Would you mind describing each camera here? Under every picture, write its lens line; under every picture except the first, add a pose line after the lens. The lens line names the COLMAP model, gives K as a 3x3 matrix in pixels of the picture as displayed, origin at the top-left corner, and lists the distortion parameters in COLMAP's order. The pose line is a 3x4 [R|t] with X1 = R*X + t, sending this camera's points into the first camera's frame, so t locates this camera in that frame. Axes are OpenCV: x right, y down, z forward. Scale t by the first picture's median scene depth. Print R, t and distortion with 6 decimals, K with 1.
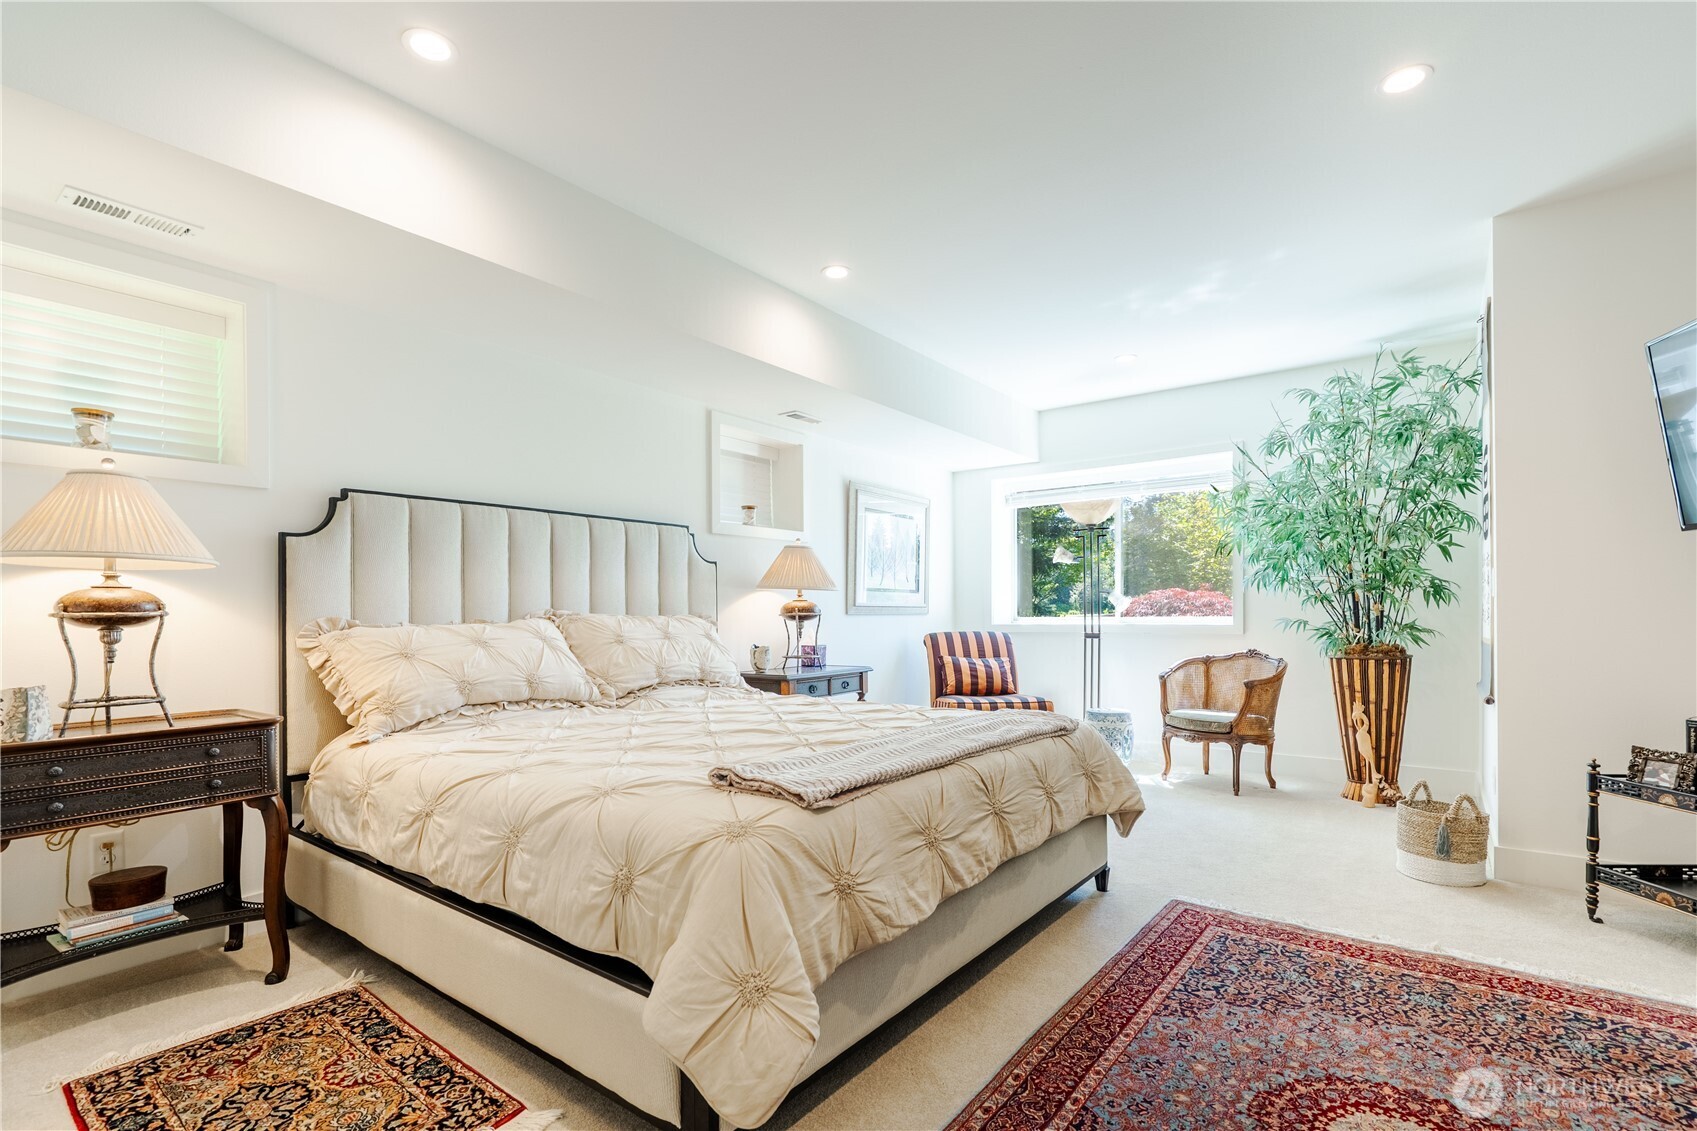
lens RADIAL K [[770.5, 0, 838.3], [0, 770.5, 619.5], [0, 0, 1]] dist [-0.003555, 0.001581]
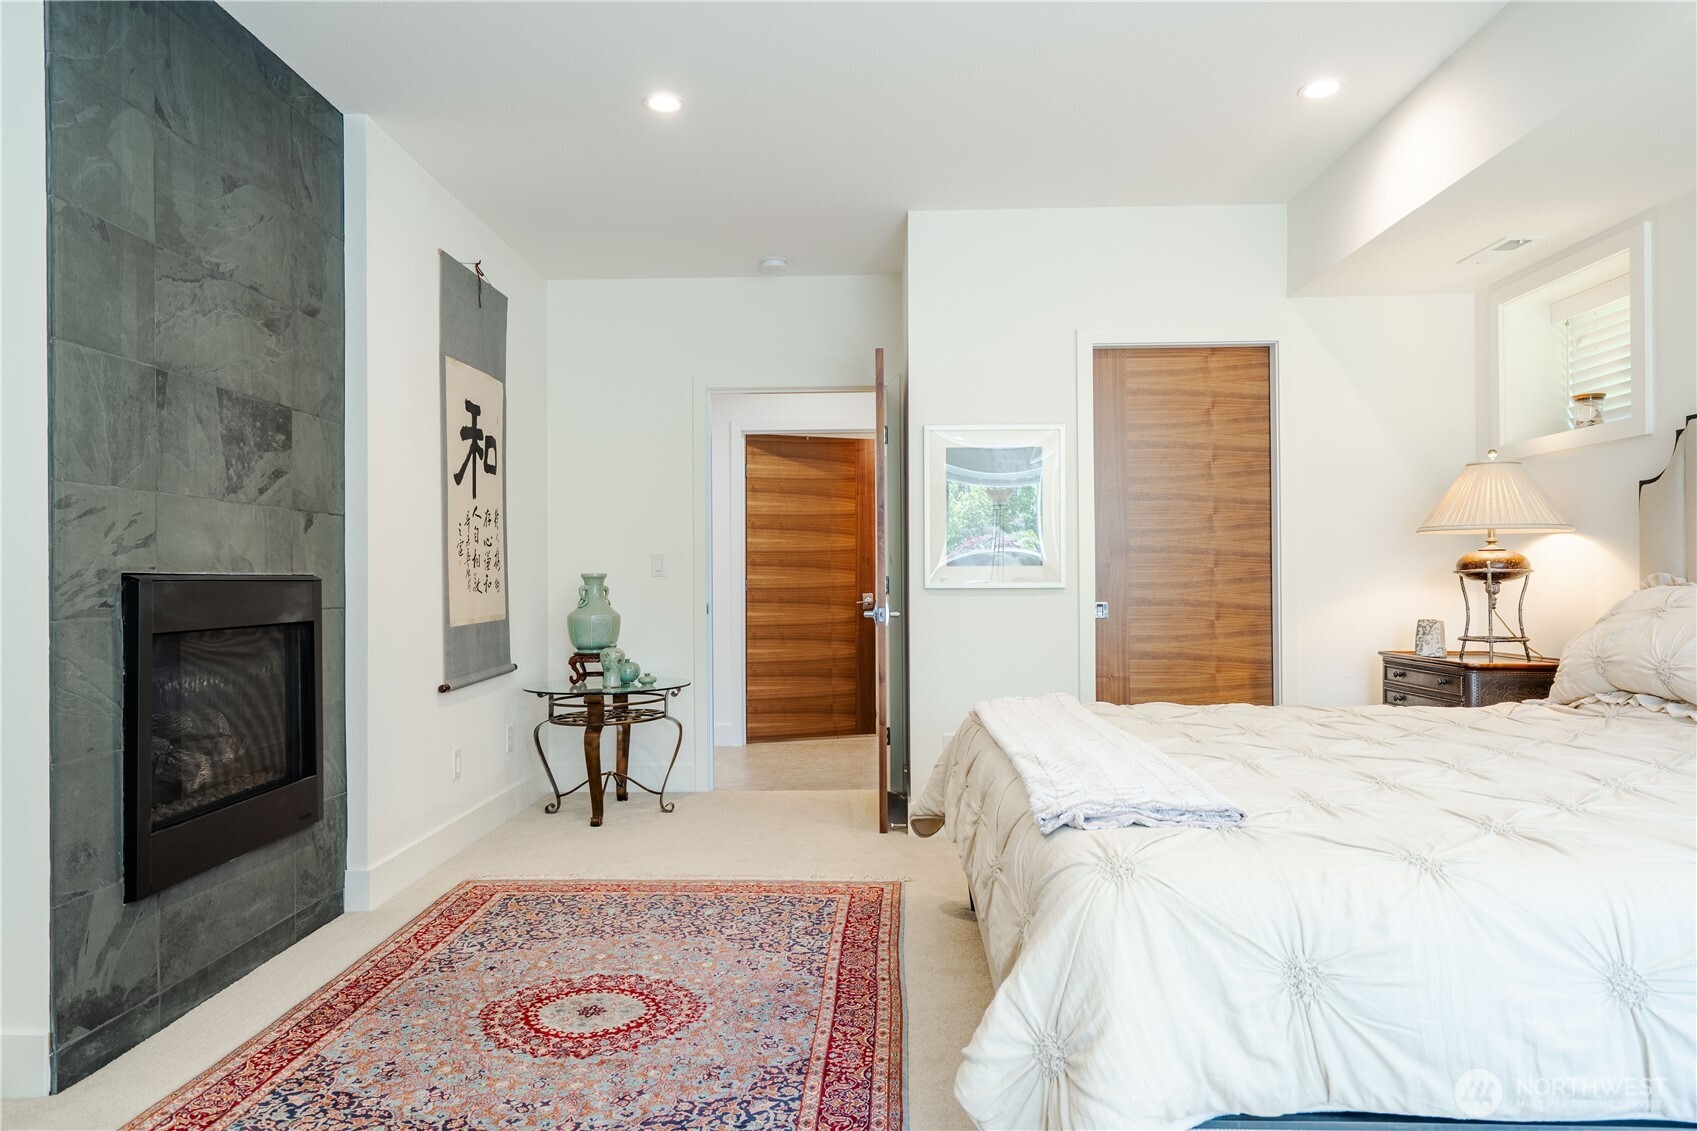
lens RADIAL K [[1082.1, 0, 848.4], [0, 1082.1, 570.9], [0, 0, 1]] dist [0.000160, 0.000005]
pose [[-0.805469, 0.005372, -0.592614, 1.015203], [0.010866, 0.999925, -0.005705, -0.008606], [0.592539, -0.011035, -0.805466, 1.879349]]
